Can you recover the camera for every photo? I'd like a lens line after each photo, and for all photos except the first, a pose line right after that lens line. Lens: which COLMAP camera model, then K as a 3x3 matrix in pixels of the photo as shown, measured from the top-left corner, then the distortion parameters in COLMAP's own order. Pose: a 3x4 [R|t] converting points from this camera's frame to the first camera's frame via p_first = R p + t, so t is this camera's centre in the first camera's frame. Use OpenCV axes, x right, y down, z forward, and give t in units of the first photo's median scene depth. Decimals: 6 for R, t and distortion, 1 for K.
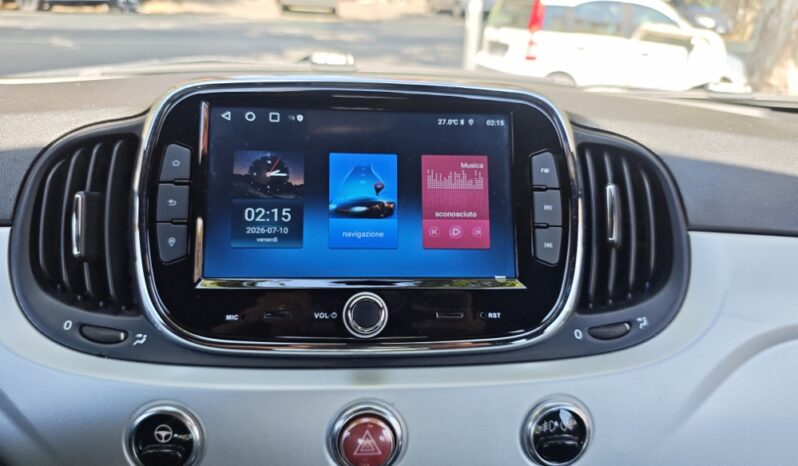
lens RADIAL K [[617.1, 0, 399.0], [0, 617.1, 233.0], [0, 0, 1]] dist [-0.001296, -0.062289]
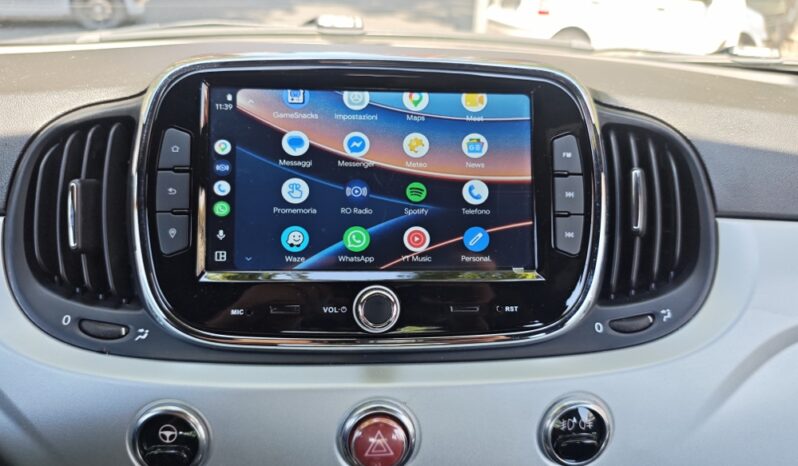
lens RADIAL K [[617.1, 0, 399.0], [0, 617.1, 233.0], [0, 0, 1]] dist [-0.001296, -0.062289]
pose [[0.999928, 0.001472, -0.011946, -0.008136], [-0.000664, 0.997727, 0.067389, -0.047585], [0.012018, -0.067376, 0.997655, 0.054630]]
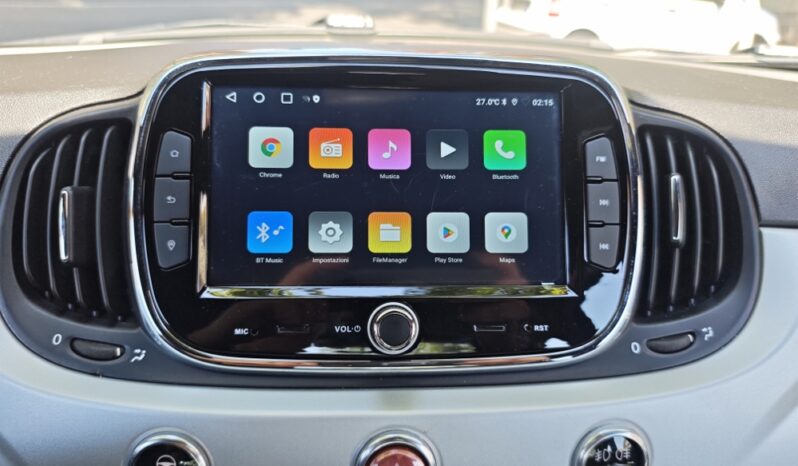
lens RADIAL K [[621.0, 0, 399.0], [0, 621.0, 233.0], [0, 0, 1]] dist [-0.037881, -0.002702]
pose [[0.999684, 0.001334, -0.025106, -0.023880], [0.000230, 0.998064, 0.062194, -0.054290], [0.025141, -0.062180, 0.997748, 0.131773]]
